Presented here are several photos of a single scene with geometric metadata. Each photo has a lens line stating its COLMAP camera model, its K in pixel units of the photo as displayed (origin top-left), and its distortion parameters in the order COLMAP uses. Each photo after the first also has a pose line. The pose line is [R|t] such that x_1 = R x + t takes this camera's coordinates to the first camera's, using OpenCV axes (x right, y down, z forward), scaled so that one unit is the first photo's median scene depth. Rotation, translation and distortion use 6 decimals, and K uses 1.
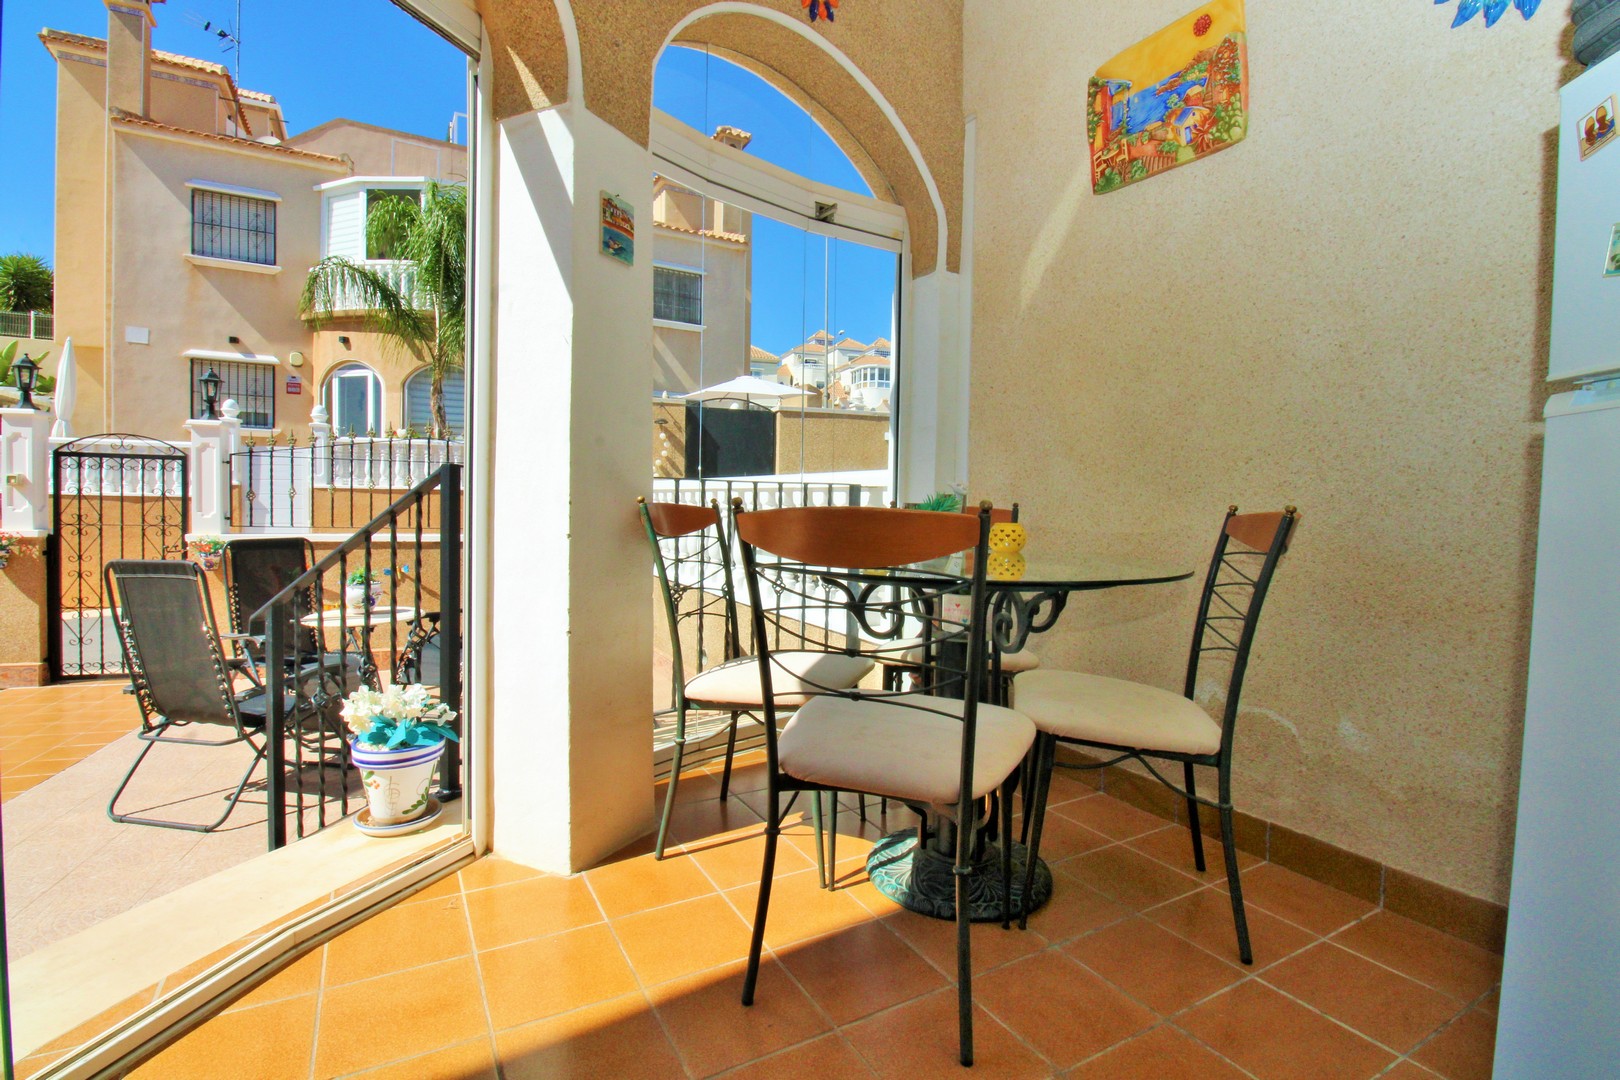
lens RADIAL K [[752.3, 0, 810.0], [0, 752.3, 533.1], [0, 0, 1]] dist [-0.002846, -0.010569]
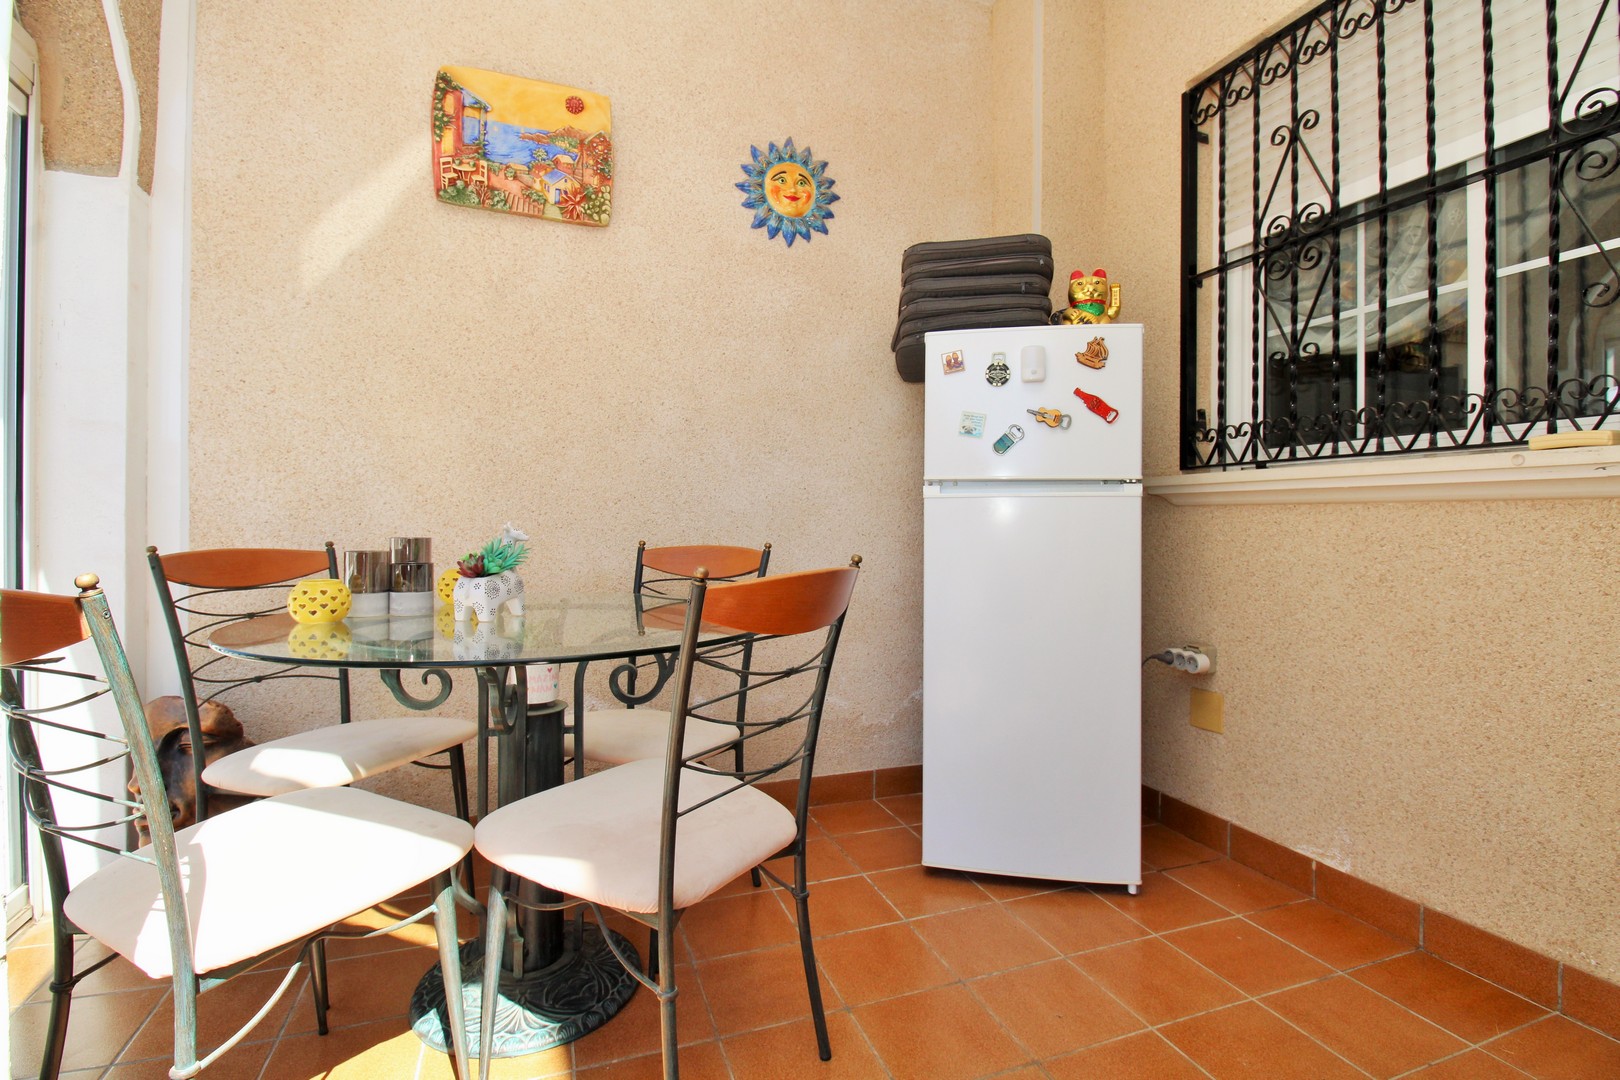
lens RADIAL K [[752.3, 0, 811.1], [0, 752.3, 533.9], [0, 0, 1]] dist [-0.002846, -0.010569]
pose [[0.172247, -0.031403, 0.984553, -0.107908], [0.039184, 0.998919, 0.025006, -0.012829], [-0.984274, 0.034272, 0.173291, 0.100297]]
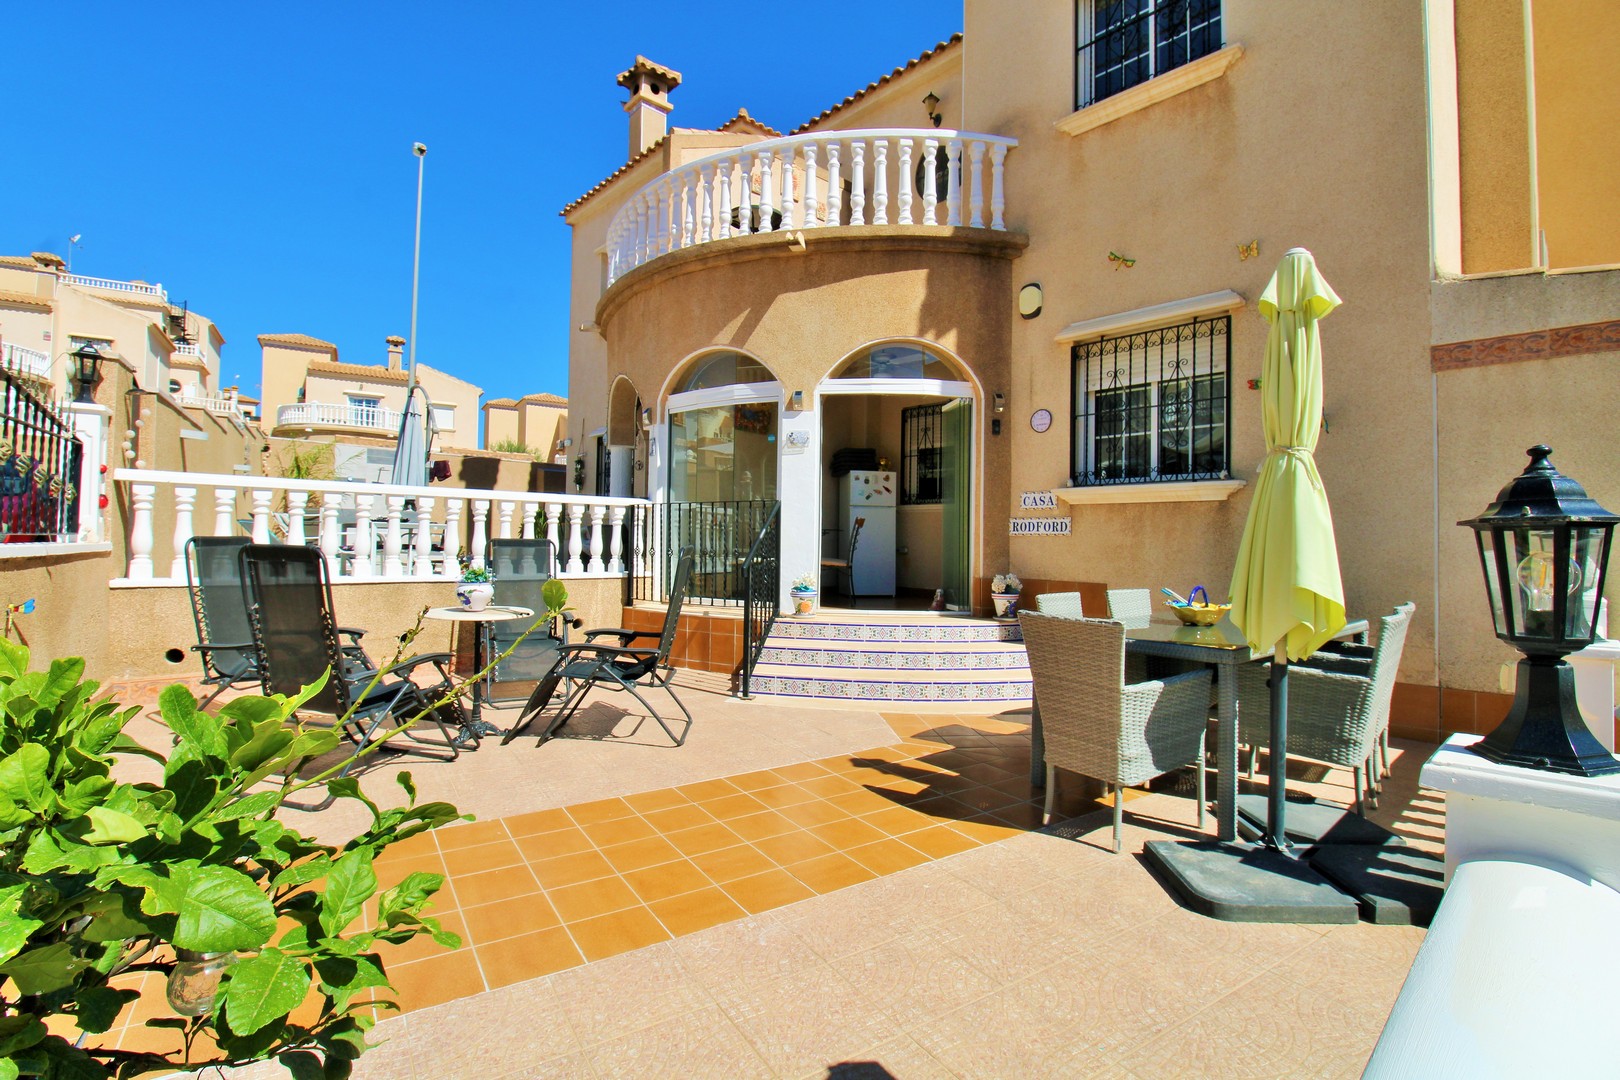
lens RADIAL K [[752.3, 0, 814.0], [0, 752.3, 539.4], [0, 0, 1]] dist [-0.002846, -0.010569]
pose [[-0.232061, -0.019340, 0.972509, -0.762303], [0.018639, 0.999530, 0.024326, -0.002503], [-0.972523, 0.023772, -0.231592, 0.356927]]
